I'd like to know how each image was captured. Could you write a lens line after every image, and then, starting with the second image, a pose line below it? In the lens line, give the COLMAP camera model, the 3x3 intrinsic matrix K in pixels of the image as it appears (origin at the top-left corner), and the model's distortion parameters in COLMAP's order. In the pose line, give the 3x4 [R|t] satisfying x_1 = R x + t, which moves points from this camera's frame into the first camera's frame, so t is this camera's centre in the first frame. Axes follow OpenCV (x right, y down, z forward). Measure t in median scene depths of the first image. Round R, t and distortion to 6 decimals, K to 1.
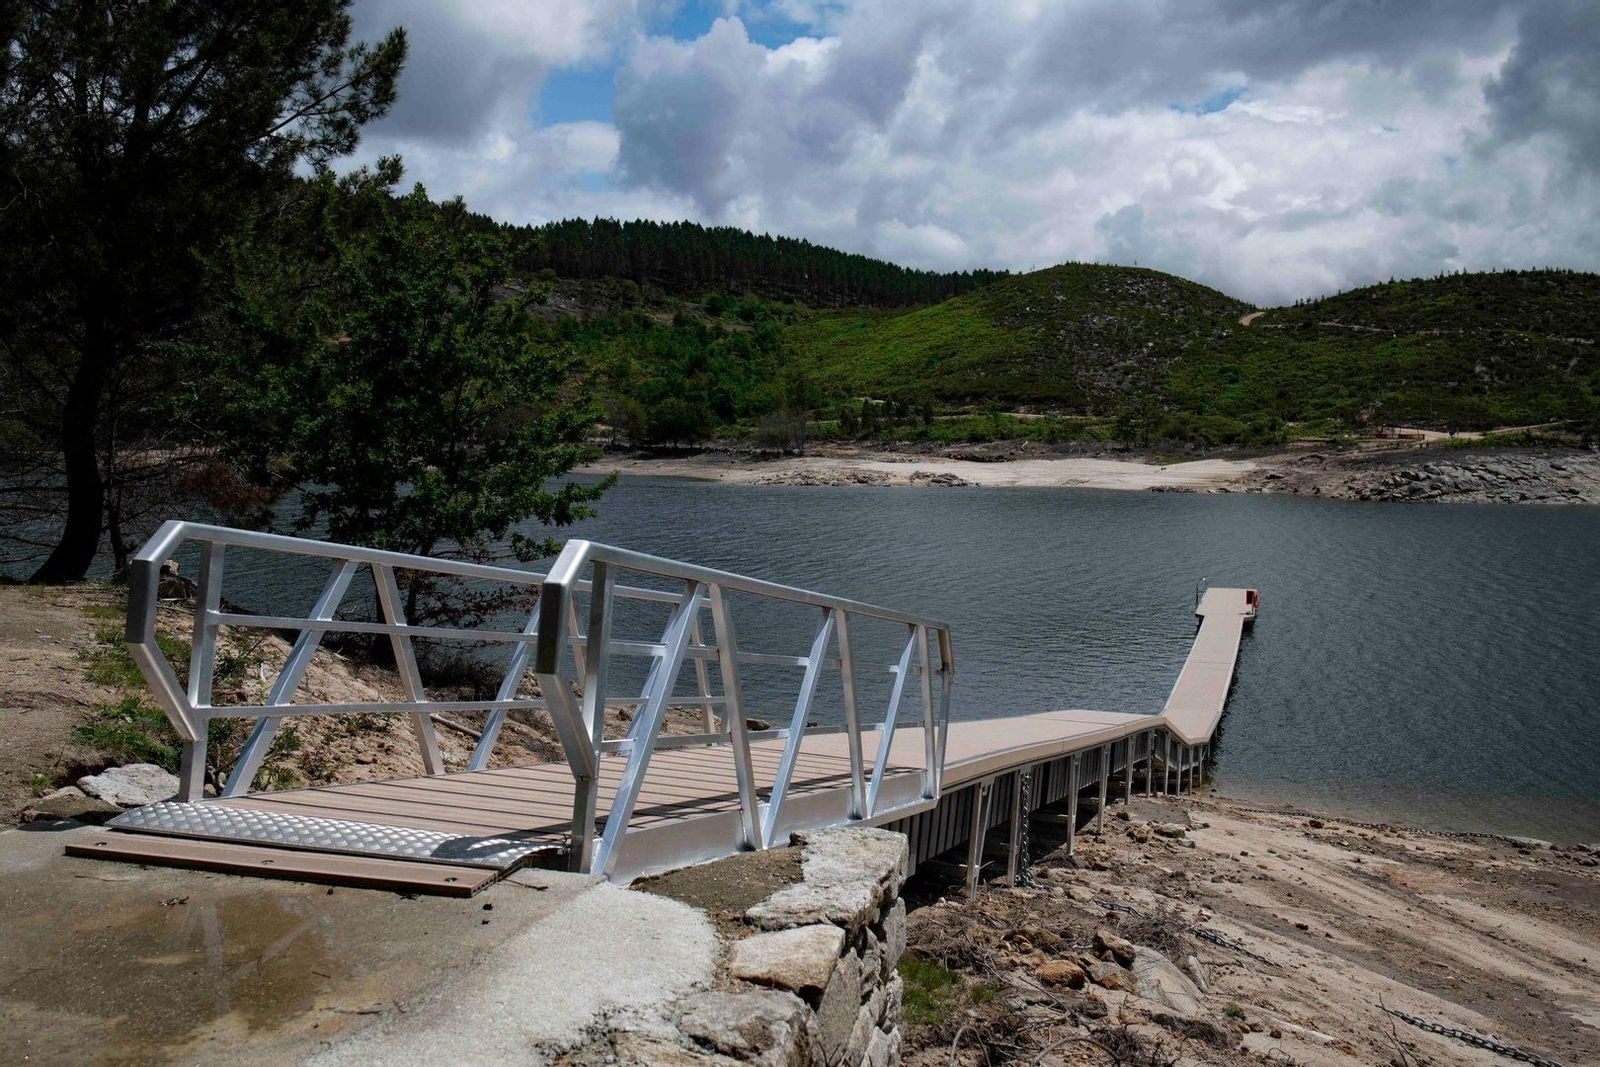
lens RADIAL K [[1589.8, 0, 800.0], [0, 1589.8, 533.5], [0, 0, 1]] dist [-0.011001, -0.027289]
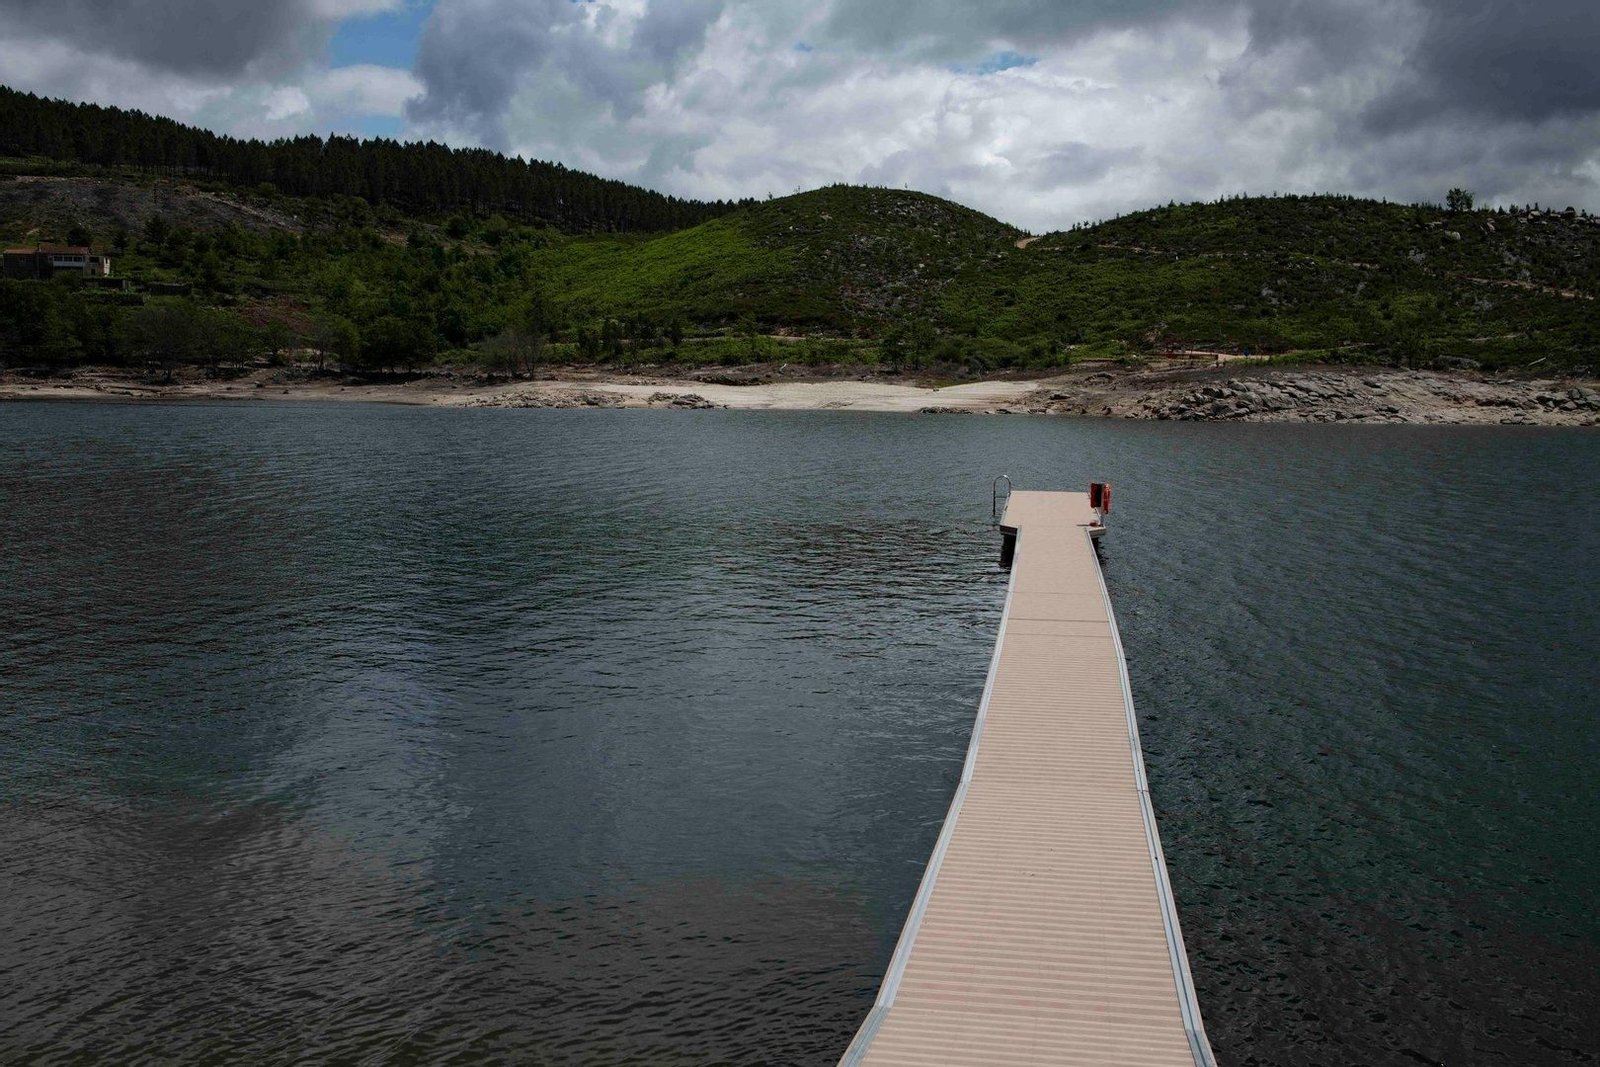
lens RADIAL K [[1589.8, 0, 800.0], [0, 1589.8, 533.5], [0, 0, 1]] dist [-0.011001, -0.027289]
pose [[0.990092, -0.006774, 0.140255, 0.022595], [0.002337, 0.999492, 0.031774, 0.008051], [-0.140399, -0.031131, 0.989606, 0.102279]]
